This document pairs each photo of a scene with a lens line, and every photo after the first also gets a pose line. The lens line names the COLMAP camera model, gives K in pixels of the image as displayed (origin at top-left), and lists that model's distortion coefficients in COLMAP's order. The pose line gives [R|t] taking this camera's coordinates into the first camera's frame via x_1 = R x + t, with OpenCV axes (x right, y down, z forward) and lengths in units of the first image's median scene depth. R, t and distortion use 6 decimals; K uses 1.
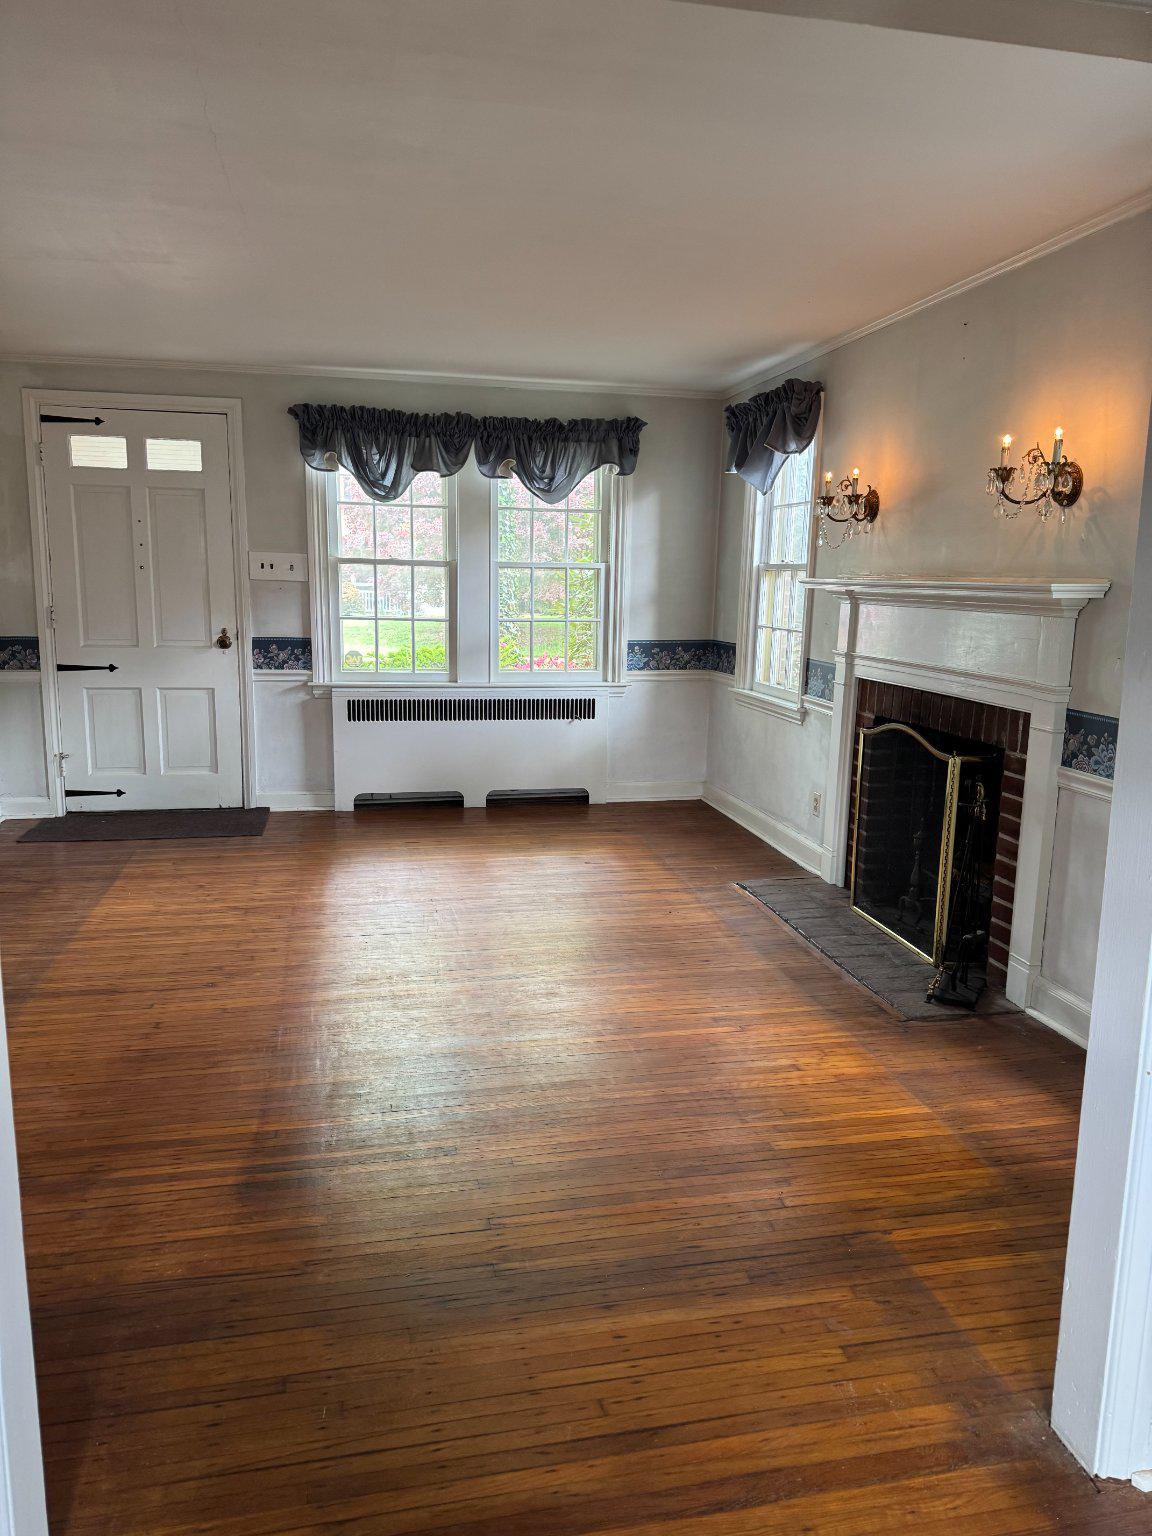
lens RADIAL K [[1069.0, 0, 576.0], [0, 1069.0, 768.0], [0, 0, 1]] dist [0.092126, -0.094274]
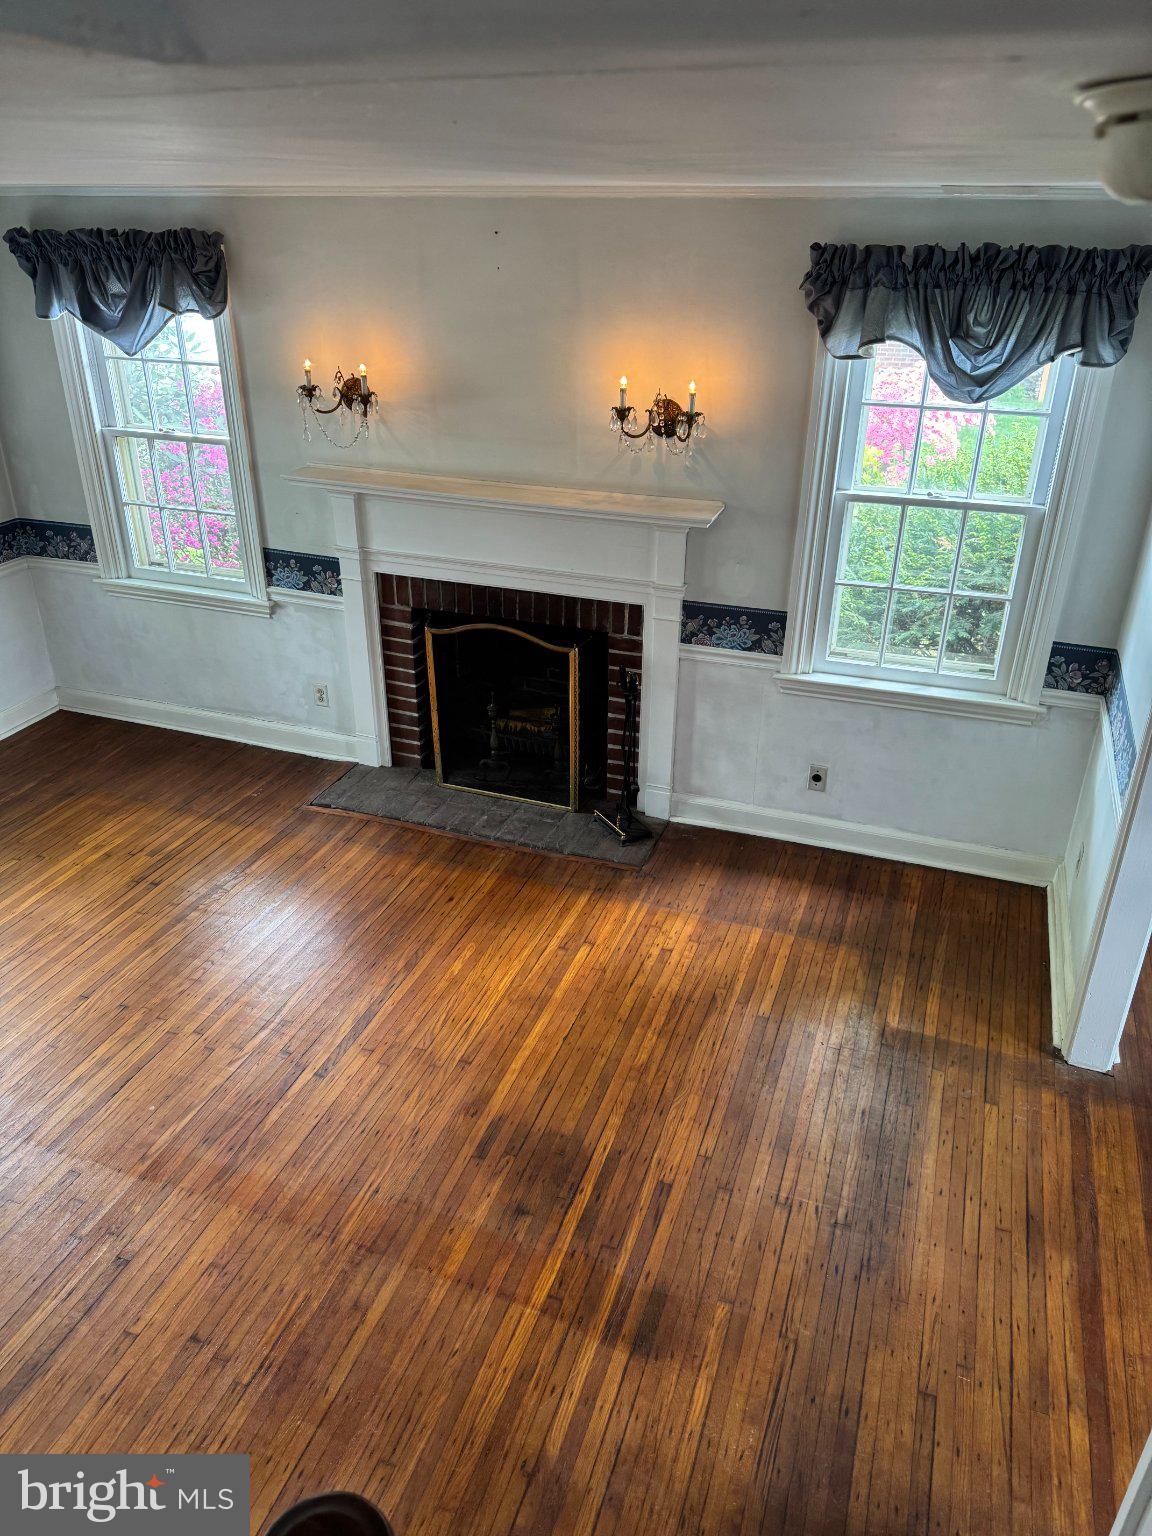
lens RADIAL K [[1069.0, 0, 576.0], [0, 1069.0, 768.0], [0, 0, 1]] dist [0.092126, -0.094274]
pose [[0.530435, -0.397325, 0.748847, -0.605374], [0.154885, 0.913914, 0.375196, -0.345563], [-0.833456, -0.083032, 0.546311, 0.365845]]
